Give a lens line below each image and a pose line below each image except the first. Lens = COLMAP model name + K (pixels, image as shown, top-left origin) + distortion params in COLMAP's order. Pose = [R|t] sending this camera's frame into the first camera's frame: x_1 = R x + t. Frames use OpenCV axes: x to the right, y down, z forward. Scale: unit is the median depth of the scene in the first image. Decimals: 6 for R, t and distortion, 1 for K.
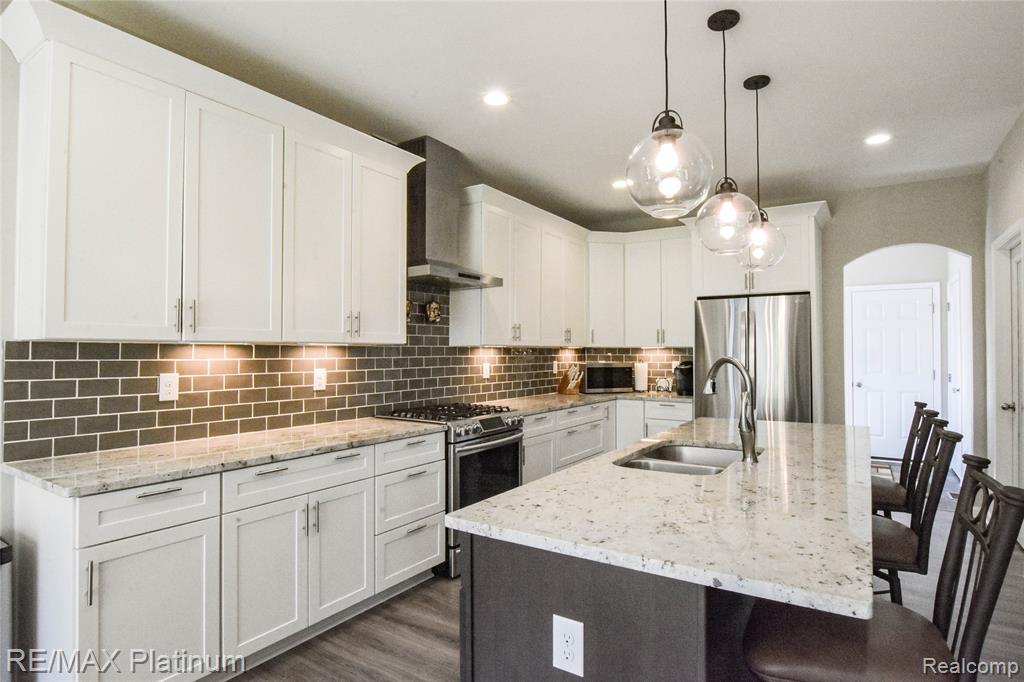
lens RADIAL K [[540.1, 0, 524.7], [0, 540.1, 343.3], [0, 0, 1]] dist [-0.020112, 0.000176]
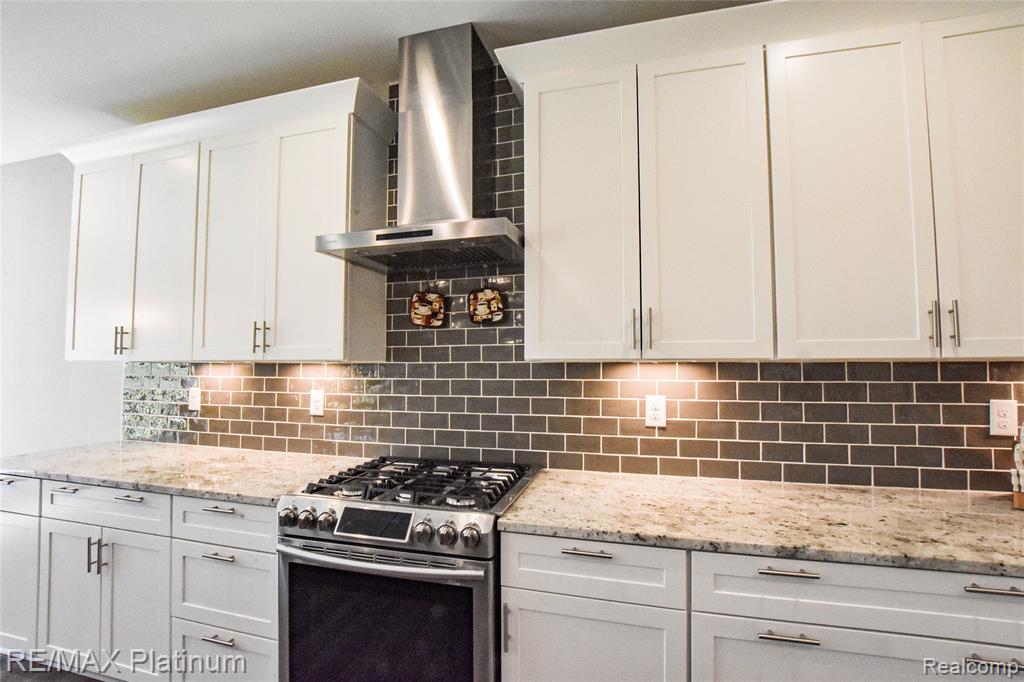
lens RADIAL K [[455.1, 0, 520.6], [0, 455.1, 342.4], [0, 0, 1]] dist [-0.038009, 0.007564]
pose [[0.299141, -0.040639, -0.953343, 0.326000], [0.016777, 0.999162, -0.037328, 0.002857], [0.954061, -0.004828, 0.299572, 0.878097]]
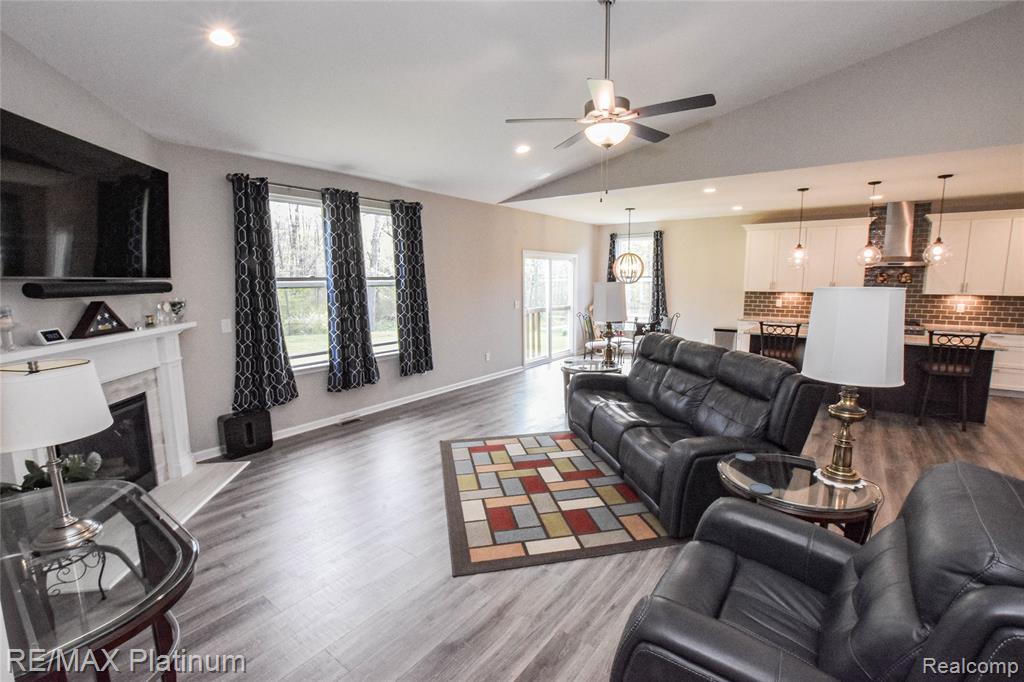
lens RADIAL K [[455.1, 0, 520.6], [0, 455.1, 342.4], [0, 0, 1]] dist [-0.038009, 0.007564]
pose [[-0.053555, 0.139189, -0.988817, 1.690938], [0.018437, 0.990207, 0.138386, -0.076454], [0.998395, -0.010820, -0.055597, -0.433608]]
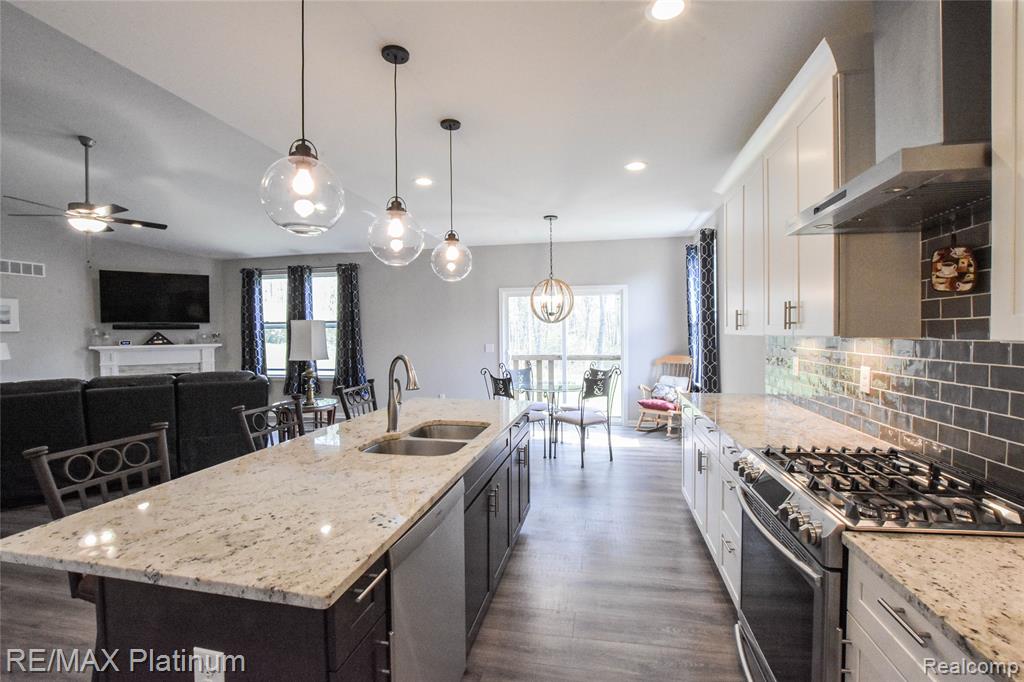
lens RADIAL K [[455.1, 0, 520.6], [0, 455.1, 342.4], [0, 0, 1]] dist [-0.038009, 0.007564]
pose [[-0.927074, 0.018093, -0.374442, 0.286306], [0.015942, 0.999834, 0.008841, -0.003073], [0.374540, 0.002227, -0.927208, 1.148983]]
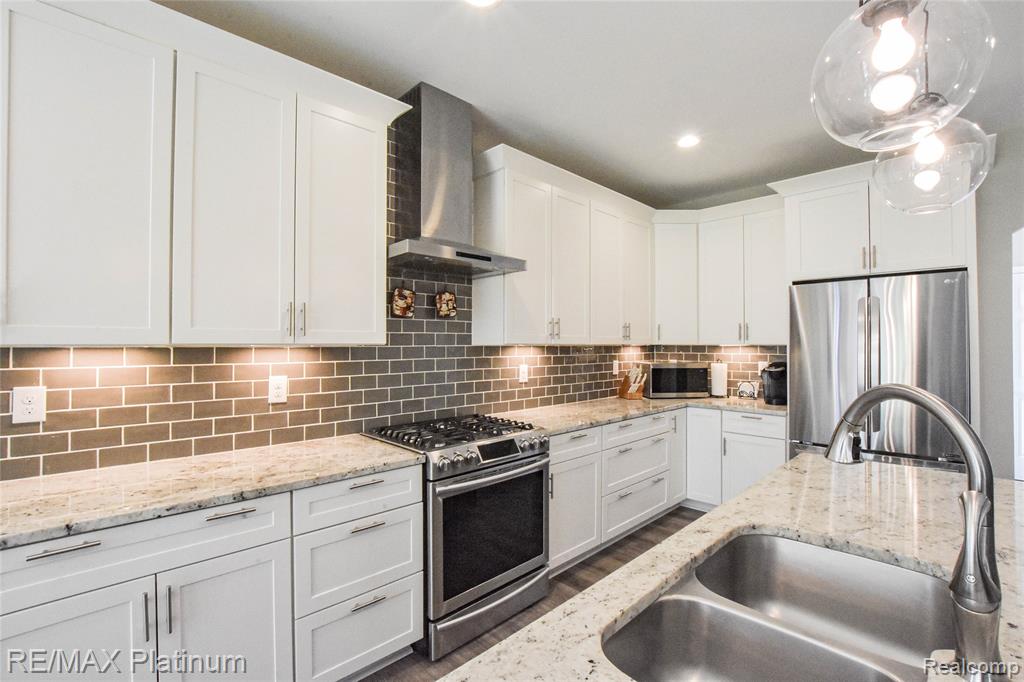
lens RADIAL K [[453.7, 0, 522.1], [0, 453.7, 342.1], [0, 0, 1]] dist [-0.028866, 0.000708]
pose [[0.976545, -0.002160, -0.215304, 0.093971], [0.004061, 0.999957, 0.008387, -0.005641], [0.215277, -0.009065, 0.976511, 0.342550]]
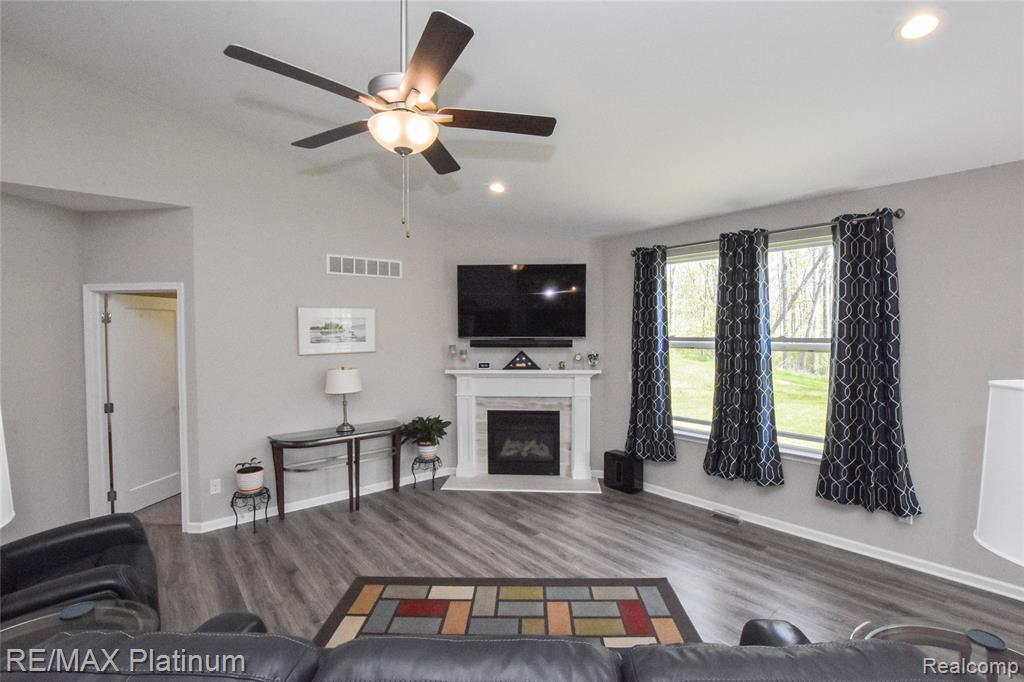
lens RADIAL K [[453.7, 0, 522.1], [0, 453.7, 342.1], [0, 0, 1]] dist [-0.028866, 0.000708]
pose [[-0.961738, -0.001195, 0.273969, 0.634354], [0.001390, 0.999956, 0.009241, -0.091858], [-0.273968, 0.009268, -0.961694, 0.109473]]
